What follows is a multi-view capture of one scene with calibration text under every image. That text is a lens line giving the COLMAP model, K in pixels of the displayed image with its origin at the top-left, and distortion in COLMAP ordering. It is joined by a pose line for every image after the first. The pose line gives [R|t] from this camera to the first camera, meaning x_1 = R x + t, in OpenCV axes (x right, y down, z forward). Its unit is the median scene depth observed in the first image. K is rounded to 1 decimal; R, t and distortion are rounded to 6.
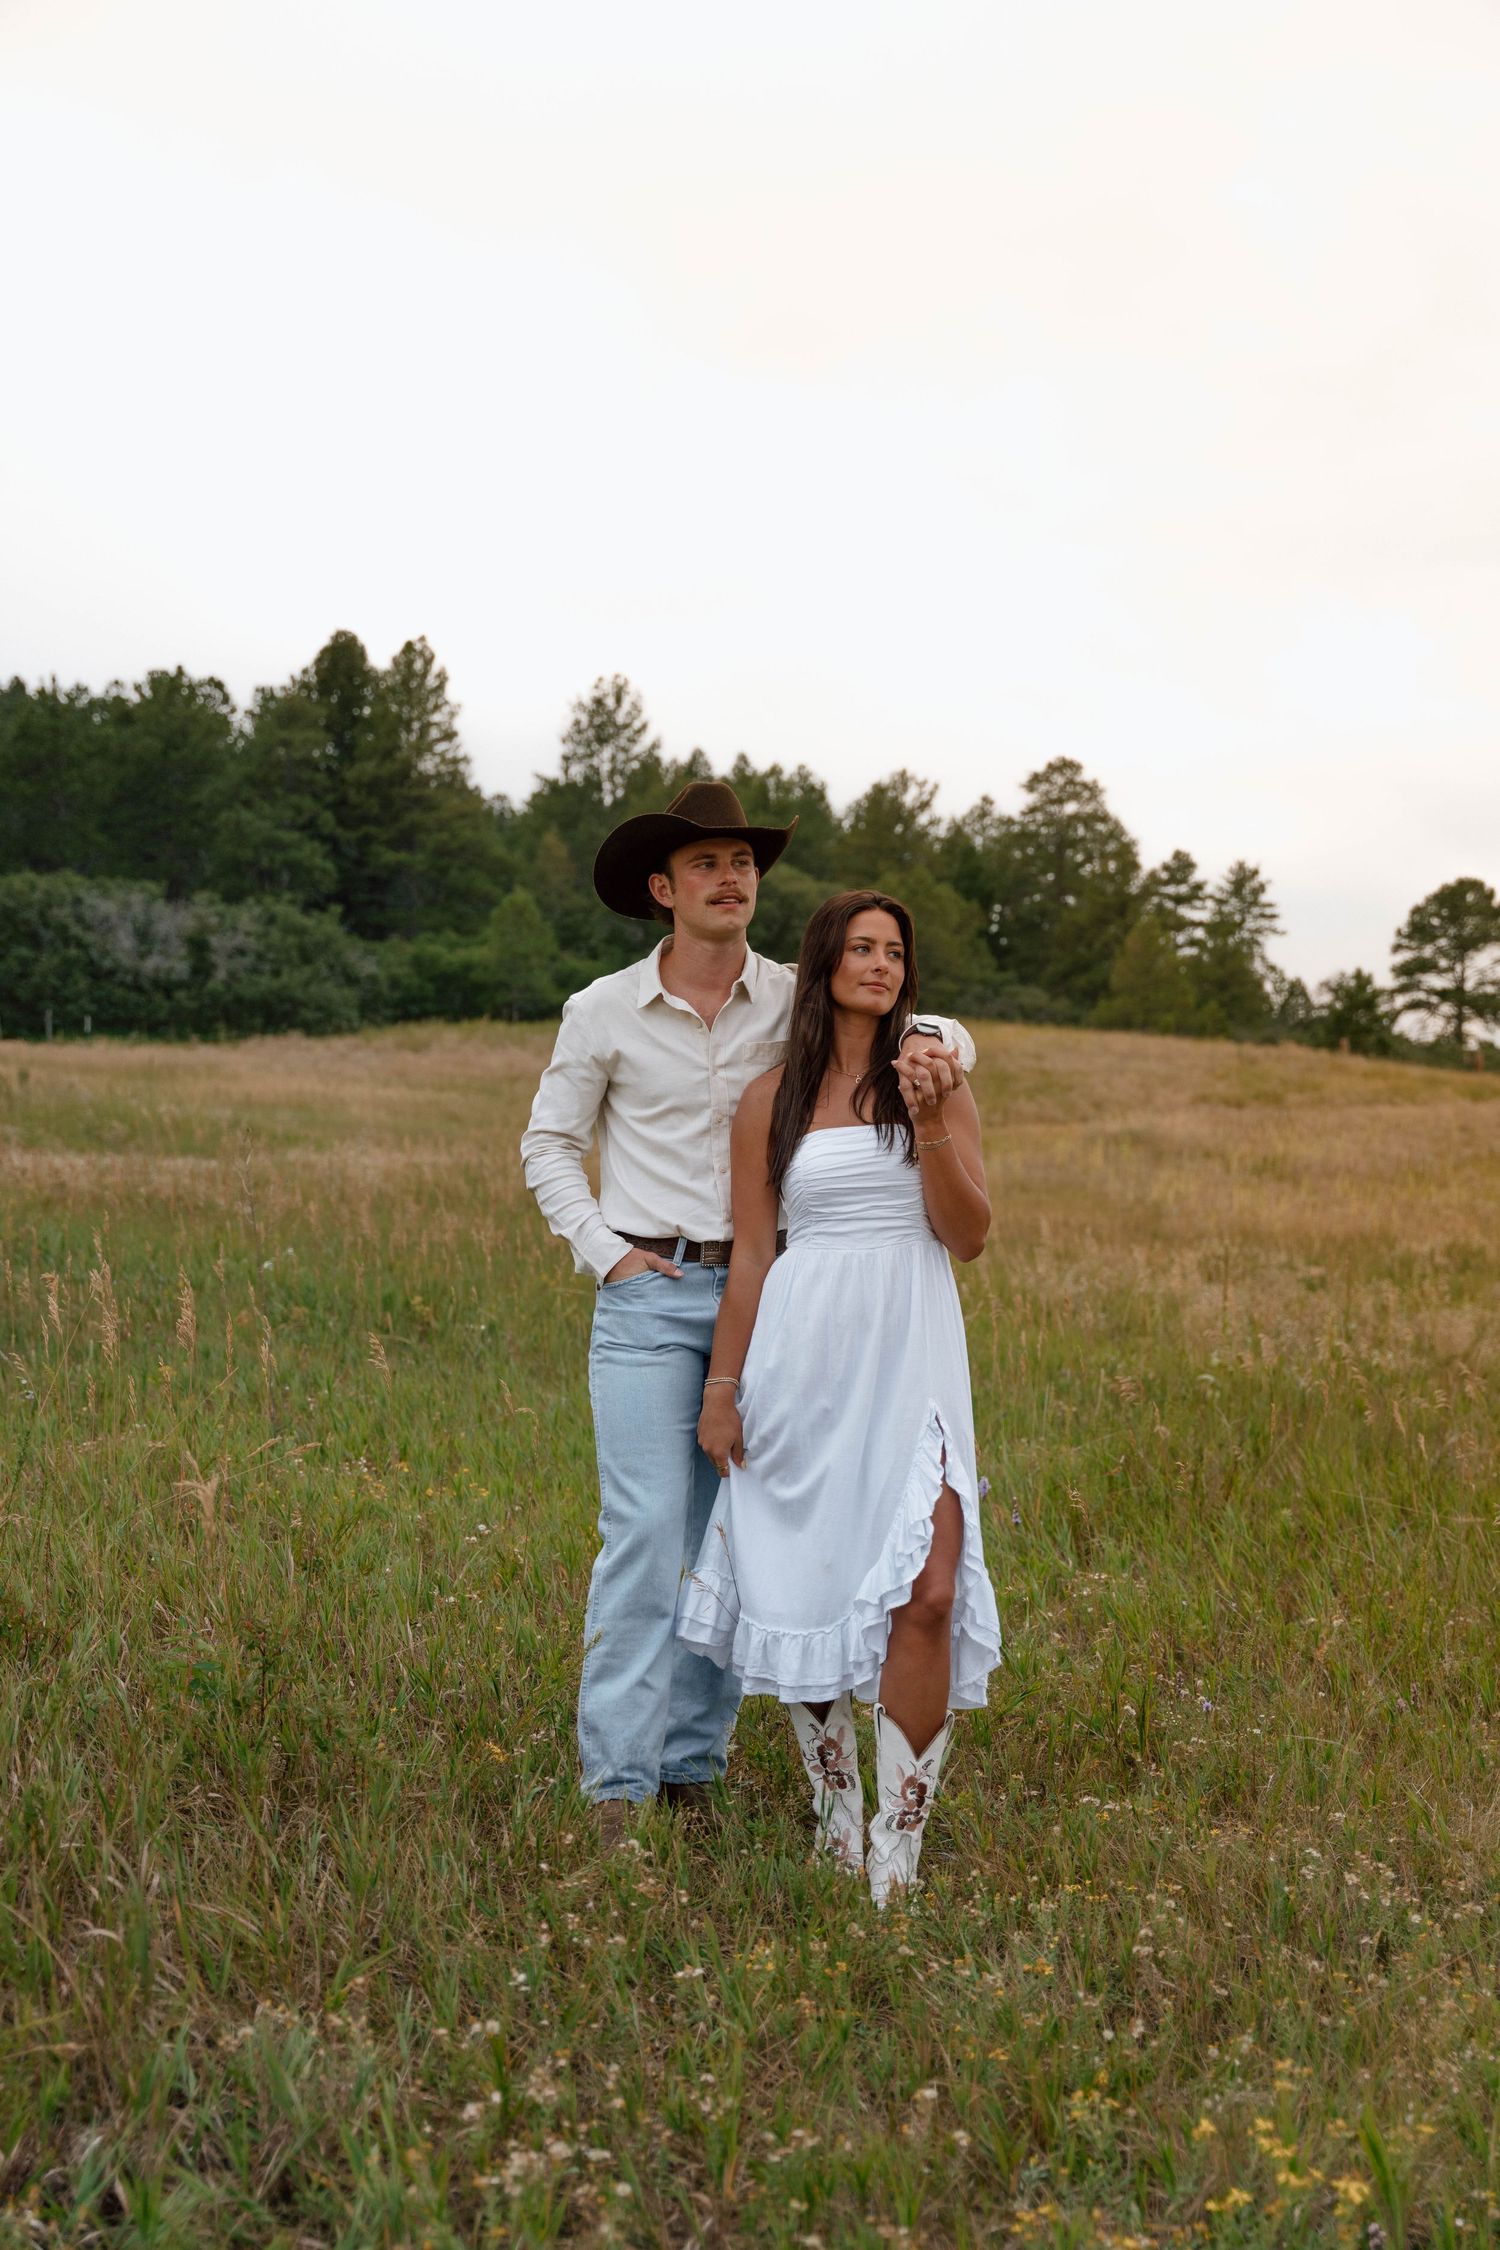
lens RADIAL K [[2679.1, 0, 750.9], [0, 2679.1, 1123.5], [0, 0, 1]] dist [-0.001732, 0.006333]
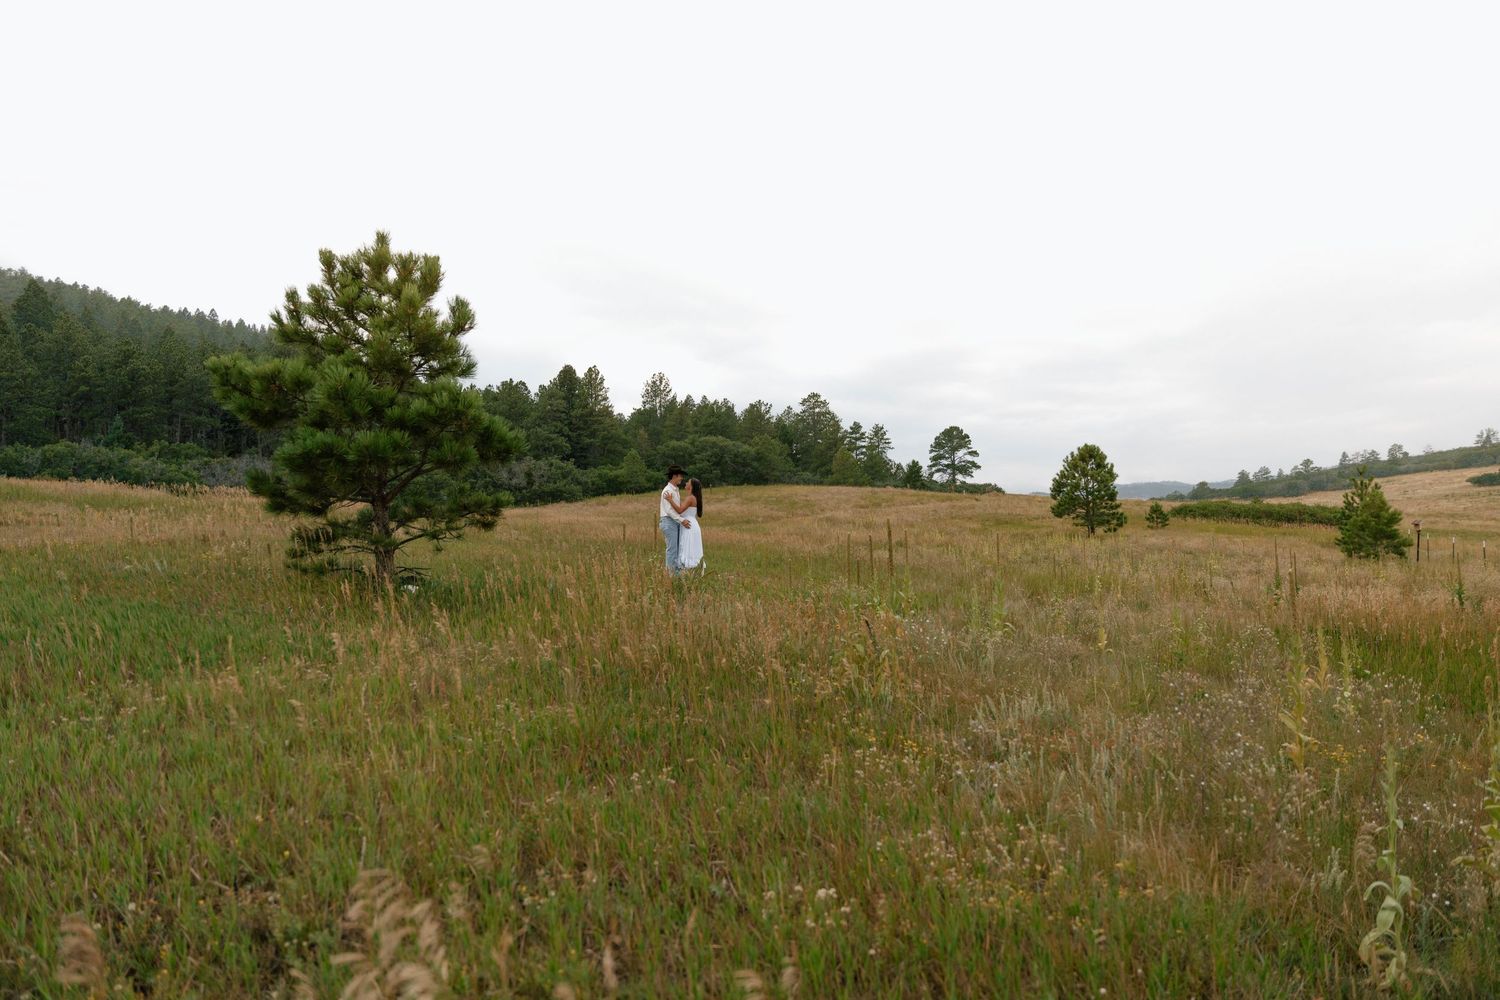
lens RADIAL K [[1013.7, 0, 746.2], [0, 1013.7, 499.9], [0, 0, 1]] dist [0.000466, 0.000096]
pose [[0.997835, -0.057137, 0.032562, -0.000046], [0.057923, 0.998039, -0.023734, 0.002594], [-0.031142, 0.025568, 0.999188, -0.119929]]
